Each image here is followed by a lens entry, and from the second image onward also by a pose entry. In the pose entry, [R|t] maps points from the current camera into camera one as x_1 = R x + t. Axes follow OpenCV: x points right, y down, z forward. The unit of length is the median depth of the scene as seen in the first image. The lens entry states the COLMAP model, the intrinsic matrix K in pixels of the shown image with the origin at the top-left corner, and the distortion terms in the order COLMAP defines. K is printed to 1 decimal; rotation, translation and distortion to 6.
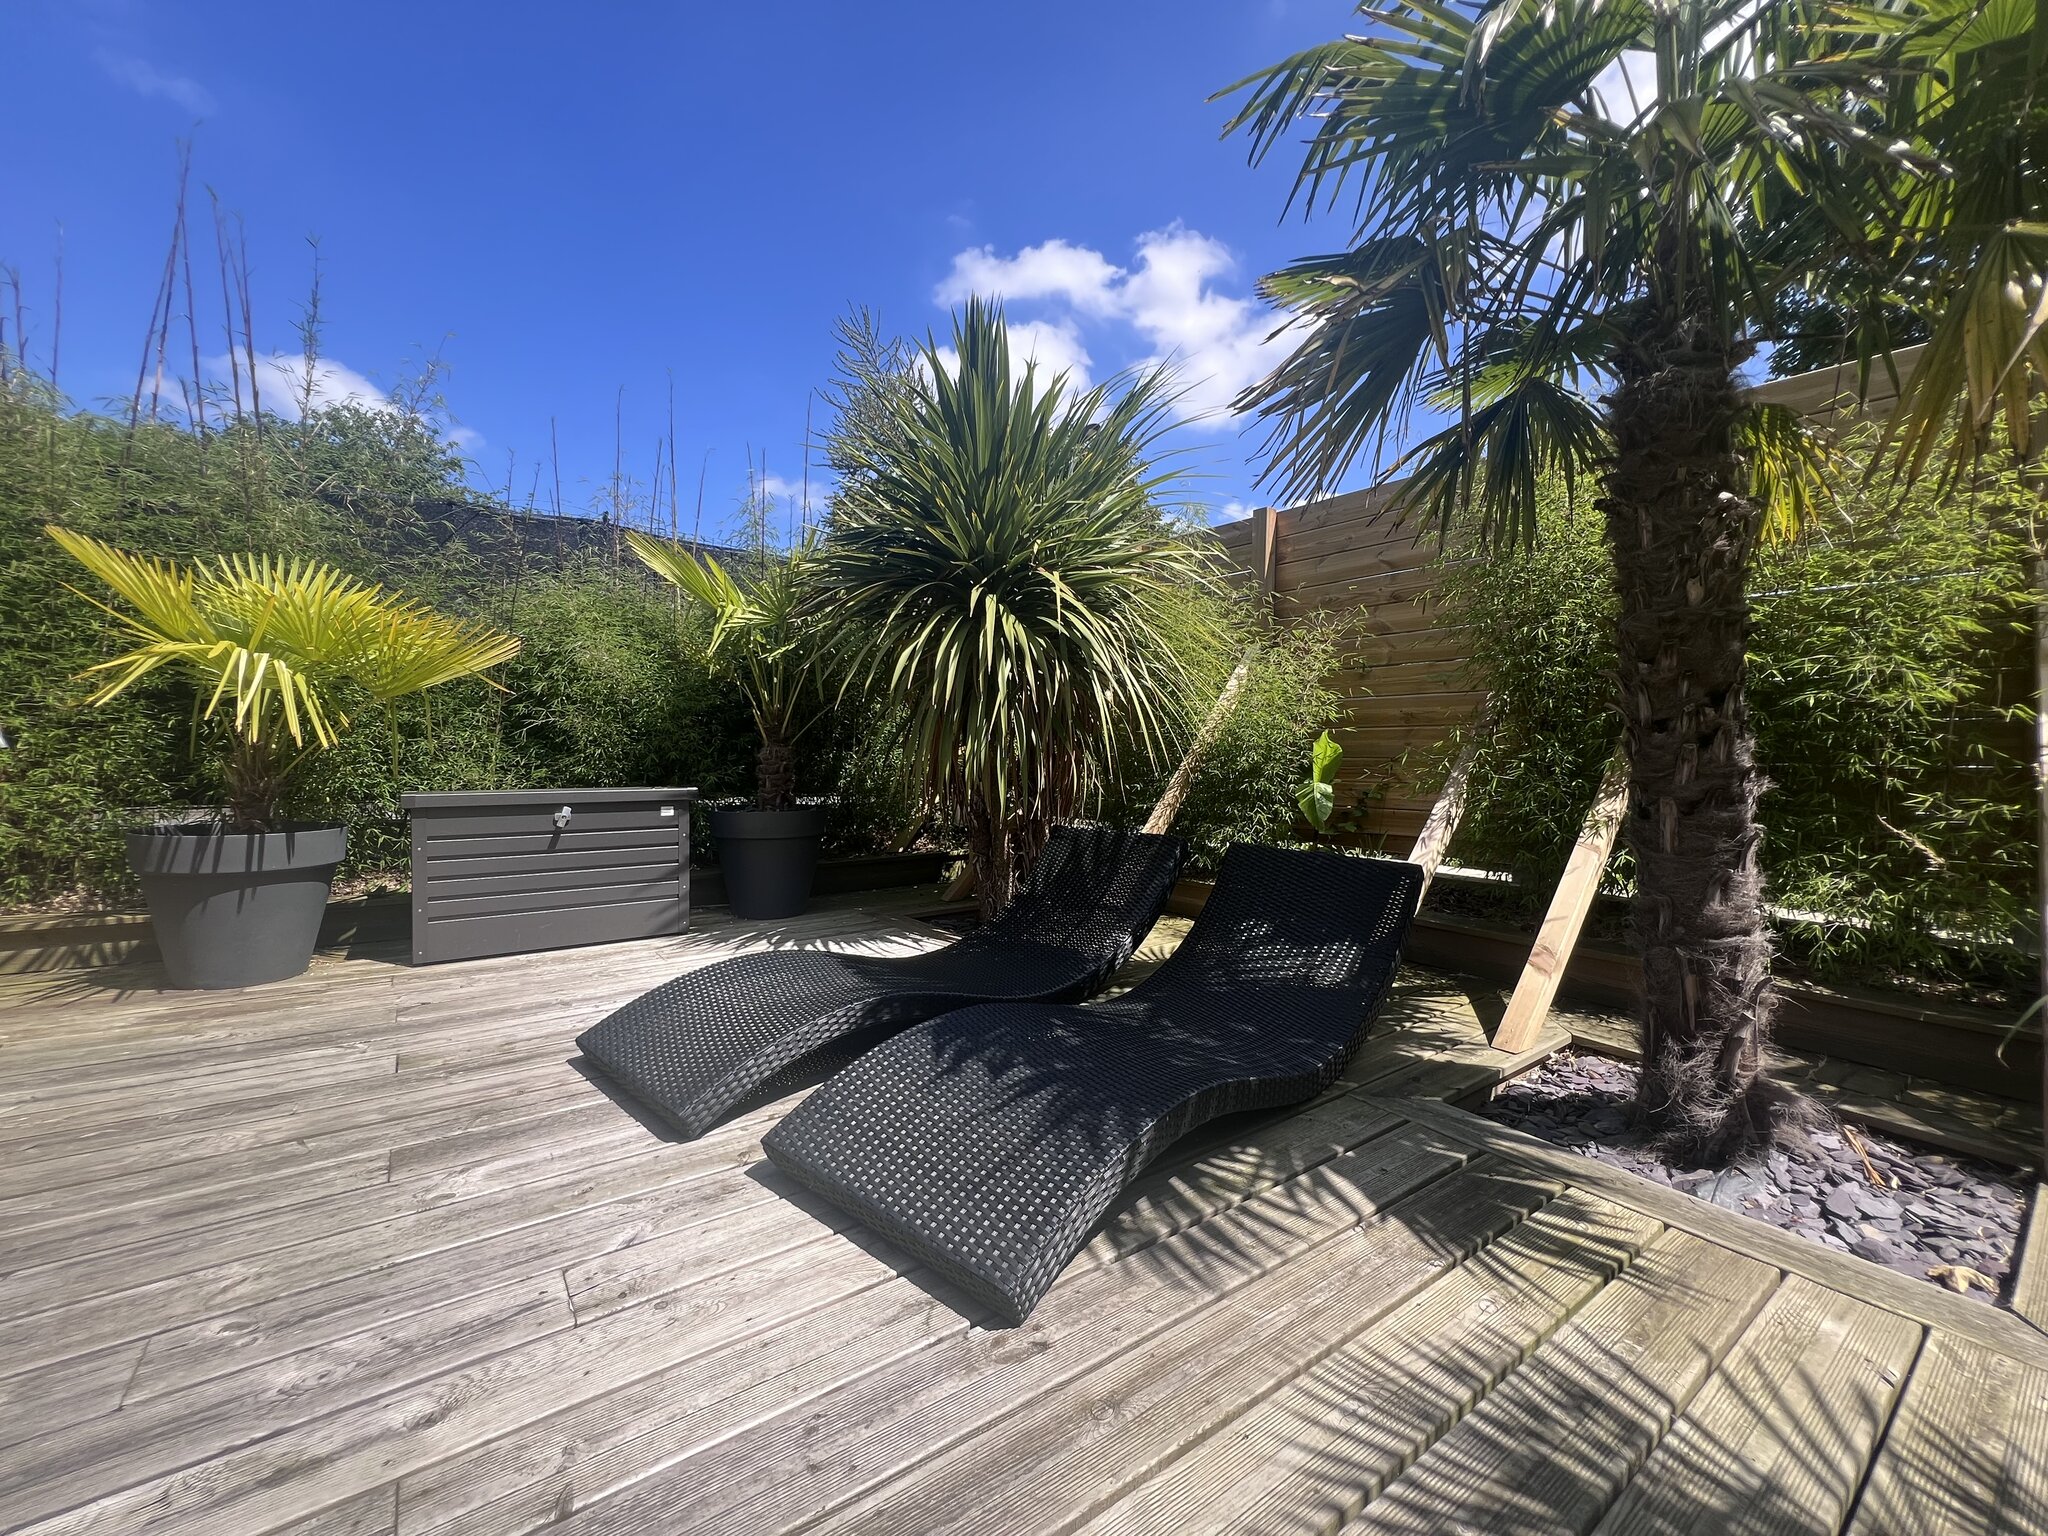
lens RADIAL K [[827.5, 0, 1045.9], [0, 827.5, 766.4], [0, 0, 1]] dist [0.000722, 0.000068]
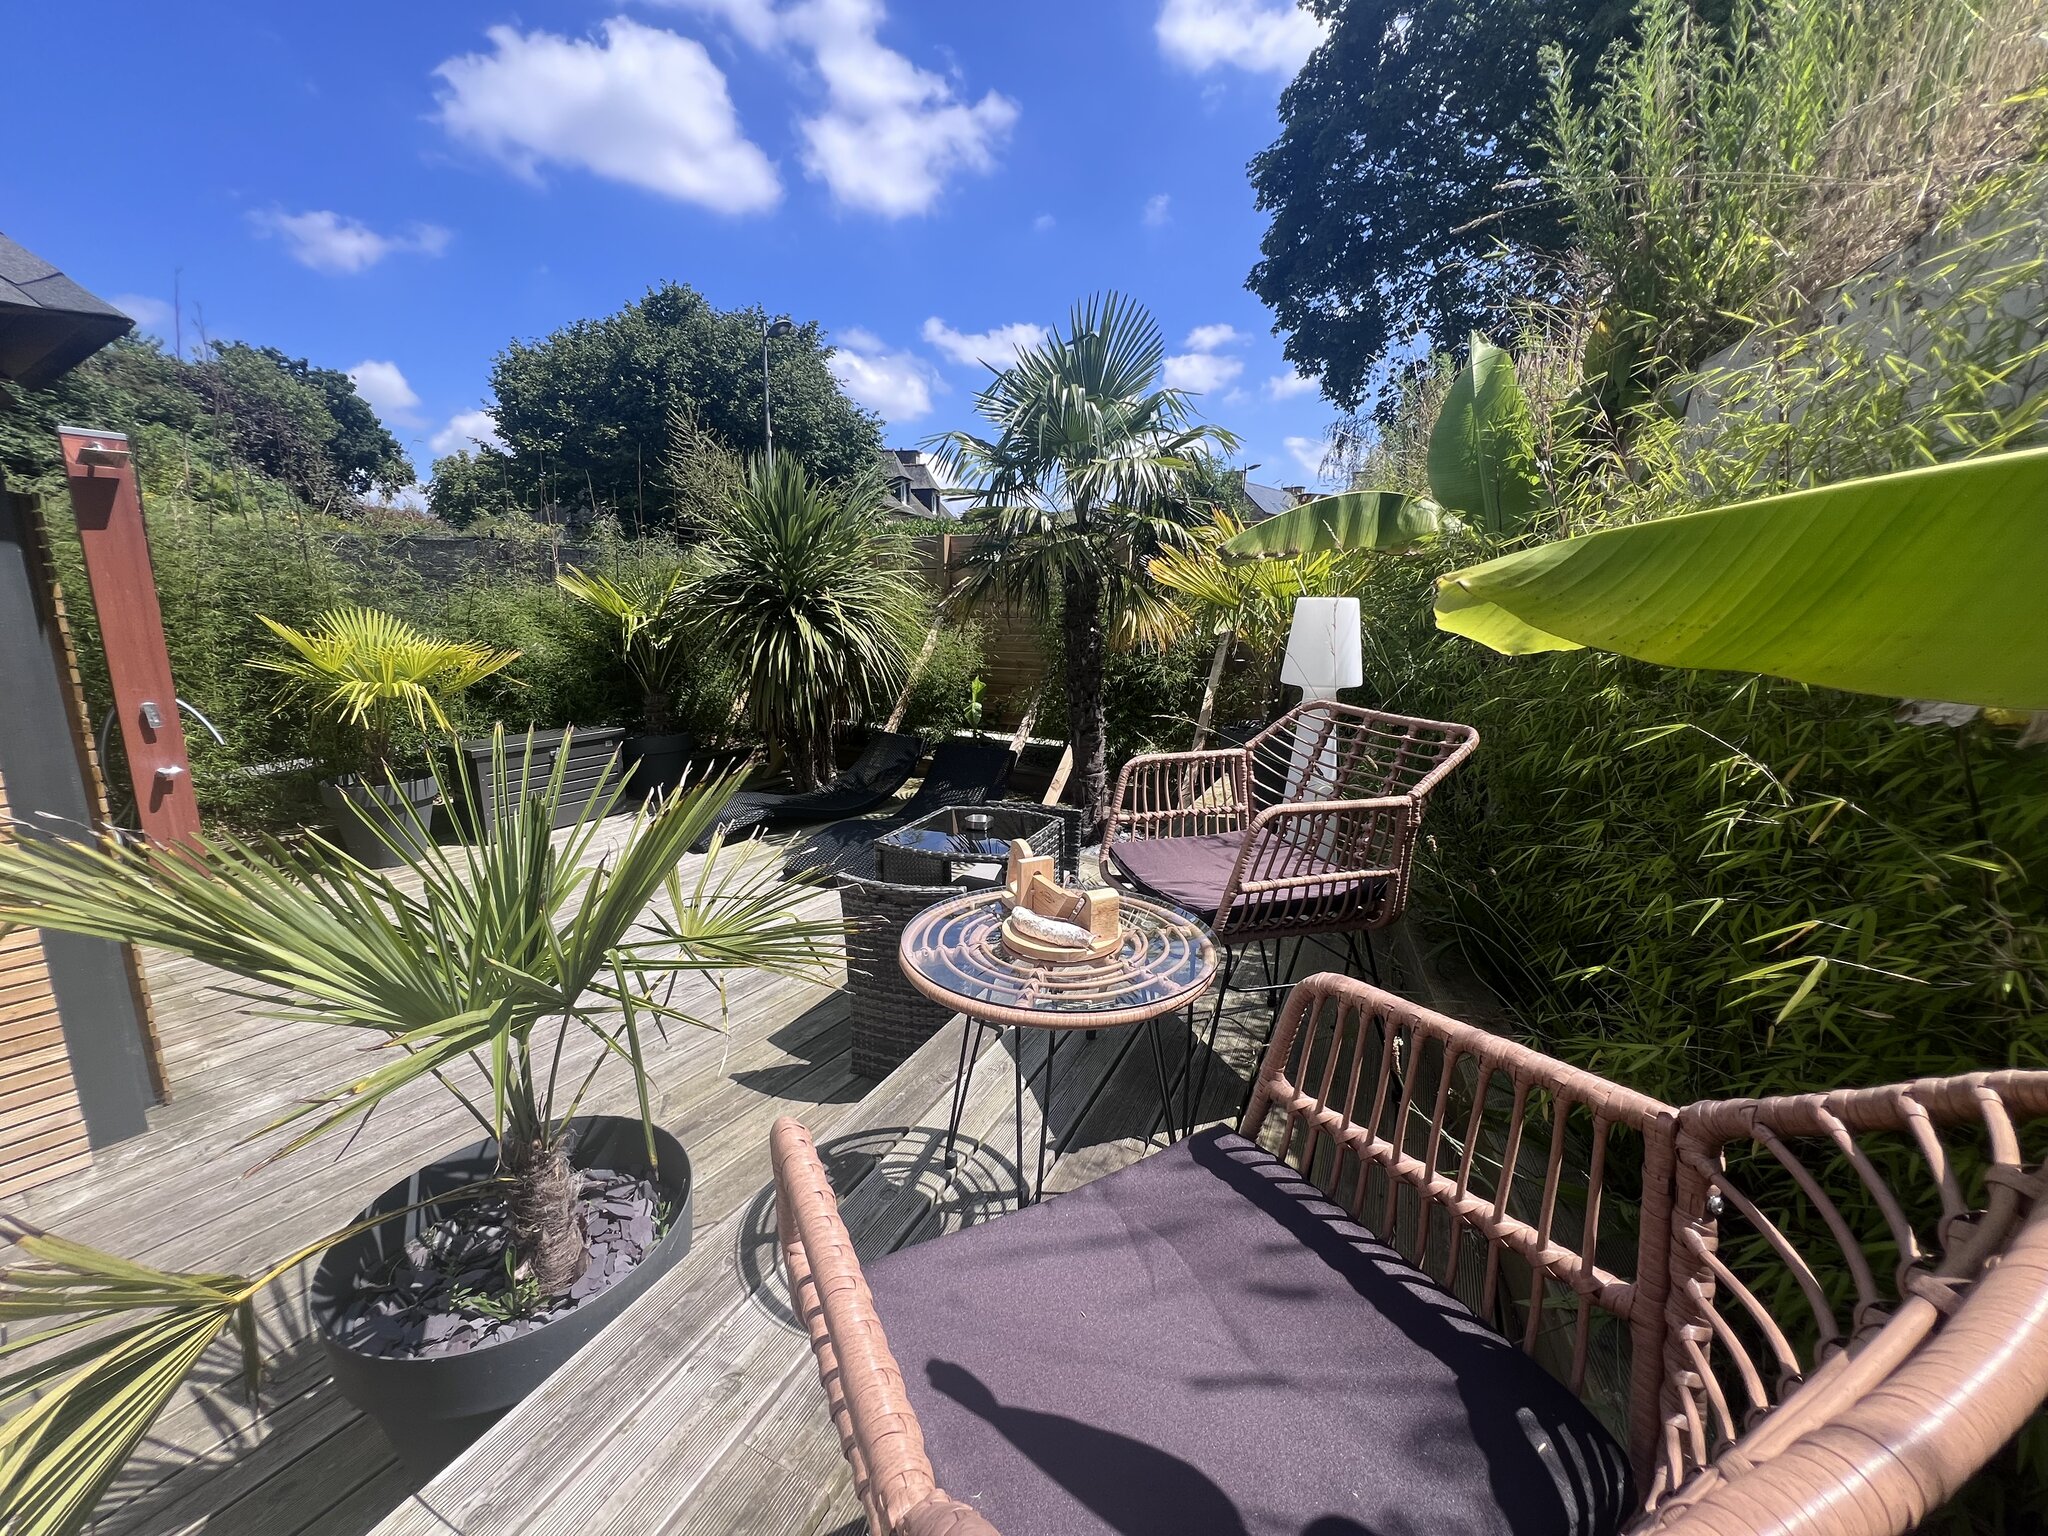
lens RADIAL K [[827.5, 0, 1045.9], [0, 827.5, 766.4], [0, 0, 1]] dist [0.000722, 0.000068]
pose [[0.932642, -0.073795, 0.353175, -0.234561], [0.006537, 0.982156, 0.187955, -0.219672], [-0.360743, -0.172986, 0.916483, -0.960096]]
